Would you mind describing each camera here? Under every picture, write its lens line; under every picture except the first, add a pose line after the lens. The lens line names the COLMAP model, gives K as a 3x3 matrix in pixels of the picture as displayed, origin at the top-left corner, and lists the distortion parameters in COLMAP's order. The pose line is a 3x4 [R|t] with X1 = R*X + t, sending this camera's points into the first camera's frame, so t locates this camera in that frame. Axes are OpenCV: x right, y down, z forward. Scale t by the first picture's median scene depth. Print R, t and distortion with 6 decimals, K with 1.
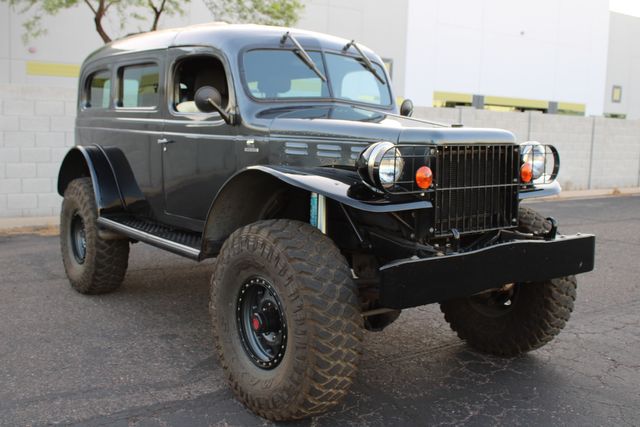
lens RADIAL K [[682.5, 0, 320.0], [0, 682.5, 213.5], [0, 0, 1]] dist [-0.087499, 0.019121]
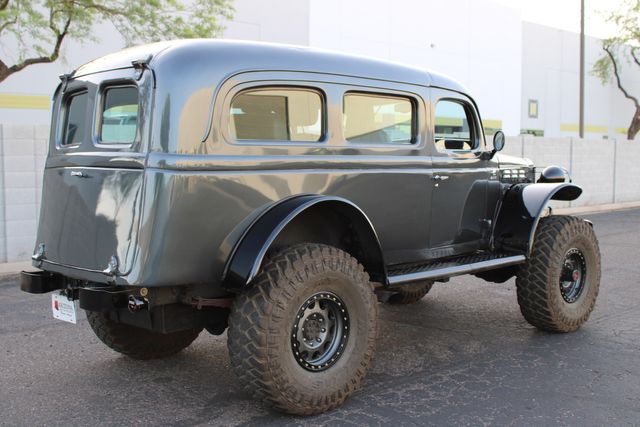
lens RADIAL K [[775.8, 0, 320.0], [0, 775.8, 213.5], [0, 0, 1]] dist [-0.044401, -0.022021]
pose [[0.988227, -0.041113, 0.147369, -0.060340], [0.047996, 0.997902, -0.043459, 0.000402], [-0.145273, 0.050020, 0.988126, -0.057823]]
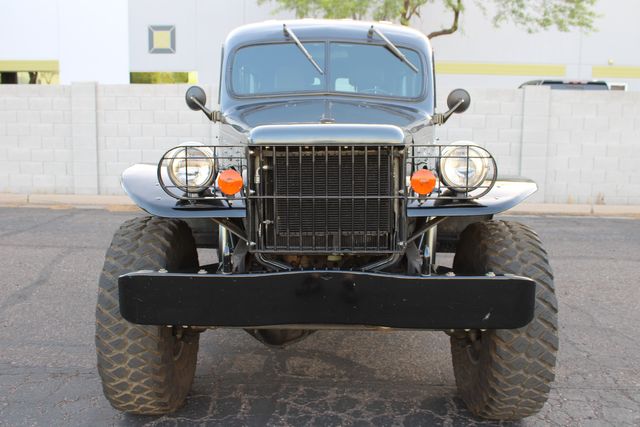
lens RADIAL K [[627.3, 0, 320.0], [0, 627.3, 213.5], [0, 0, 1]] dist [-0.091878, 0.003696]
pose [[0.790214, 0.080205, -0.607559, 0.202978], [-0.066038, 0.996770, 0.045693, -0.016098], [0.609262, 0.004015, 0.792959, 0.119785]]
